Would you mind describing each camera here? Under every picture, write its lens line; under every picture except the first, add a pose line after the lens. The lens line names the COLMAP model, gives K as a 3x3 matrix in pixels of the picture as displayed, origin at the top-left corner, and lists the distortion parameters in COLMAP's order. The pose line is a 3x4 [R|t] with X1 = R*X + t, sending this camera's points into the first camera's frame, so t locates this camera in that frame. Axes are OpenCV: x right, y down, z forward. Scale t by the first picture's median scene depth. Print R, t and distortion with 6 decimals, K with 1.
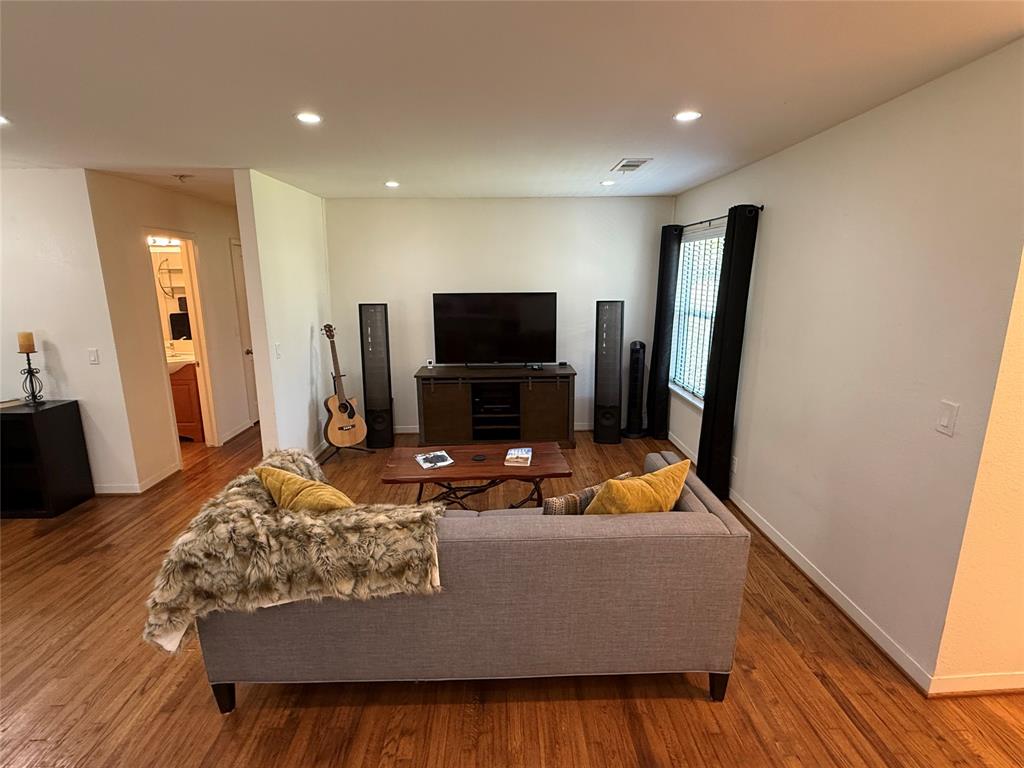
lens RADIAL K [[512.7, 0, 512.0], [0, 512.7, 387.8], [0, 0, 1]] dist [-0.002344, 0.000972]
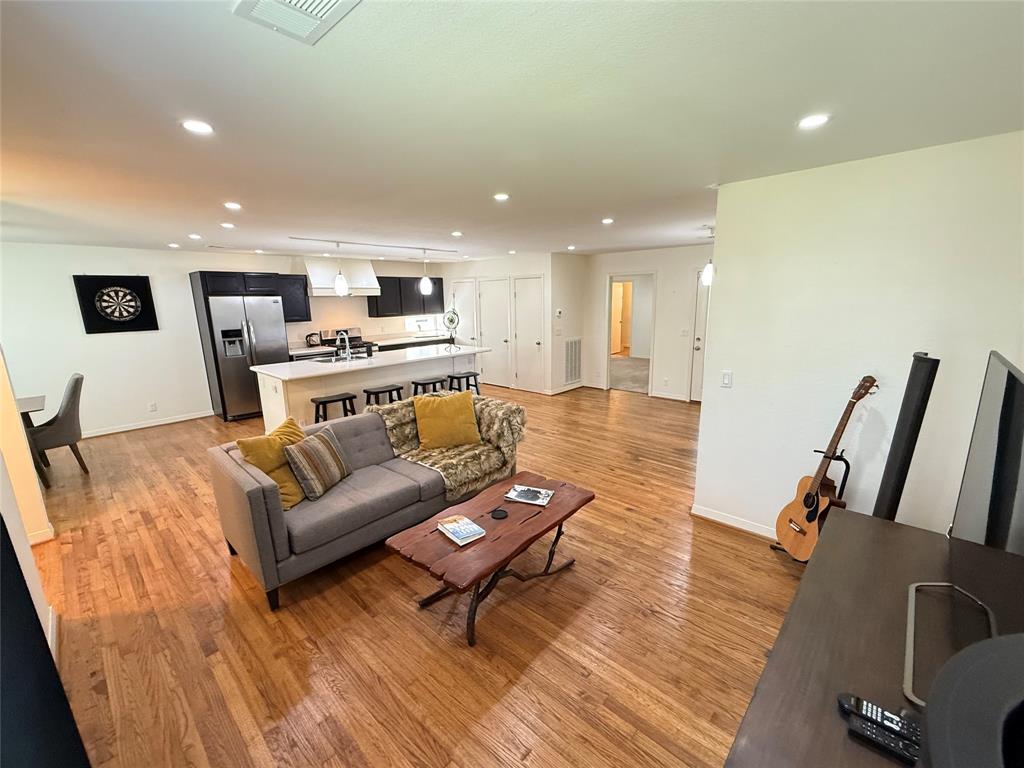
lens RADIAL K [[424.9, 0, 511.7], [0, 424.9, 386.1], [0, 0, 1]] dist [-0.000792, 0.000075]
pose [[-0.697109, 0.164182, -0.697913, 0.388331], [-0.133636, 0.926614, 0.351465, -0.318808], [0.704401, 0.338276, -0.624010, 1.402537]]
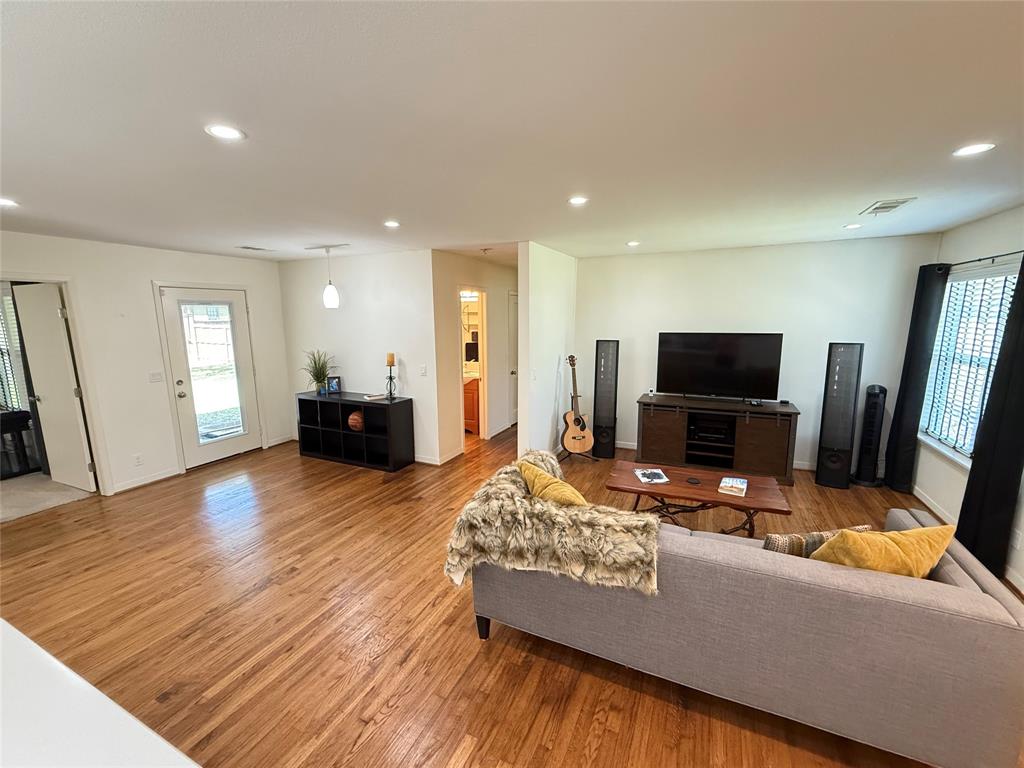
lens RADIAL K [[424.9, 0, 513.8], [0, 424.9, 386.3], [0, 0, 1]] dist [-0.000792, 0.000075]
pose [[0.894753, 0.072601, -0.440620, -0.021276], [-0.094094, 0.995195, -0.027095, -0.006235], [0.436536, 0.065703, 0.897285, -0.011392]]
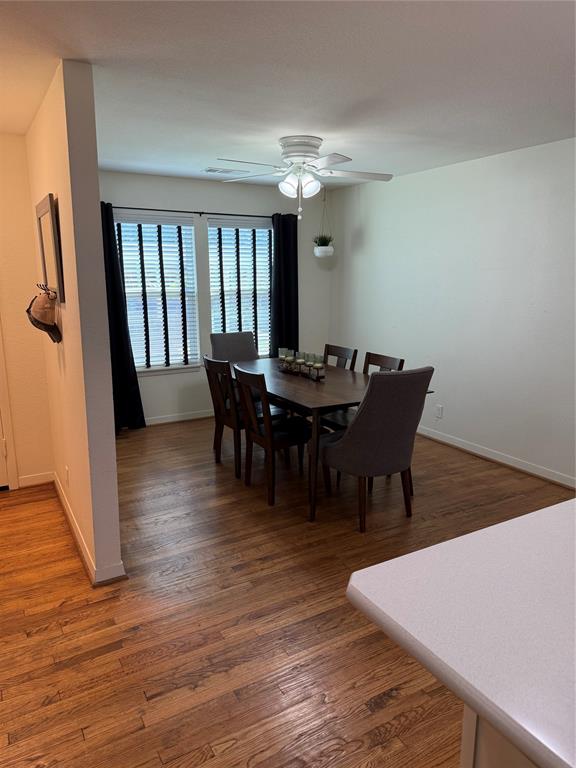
lens RADIAL K [[536.2, 0, 286.9], [0, 536.2, 379.3], [0, 0, 1]] dist [0.016751, -0.033081]
pose [[-0.473425, -0.158704, 0.866419, -0.265533], [0.205161, 0.936714, 0.283684, -0.009477], [-0.856608, 0.312058, -0.410904, 0.247552]]
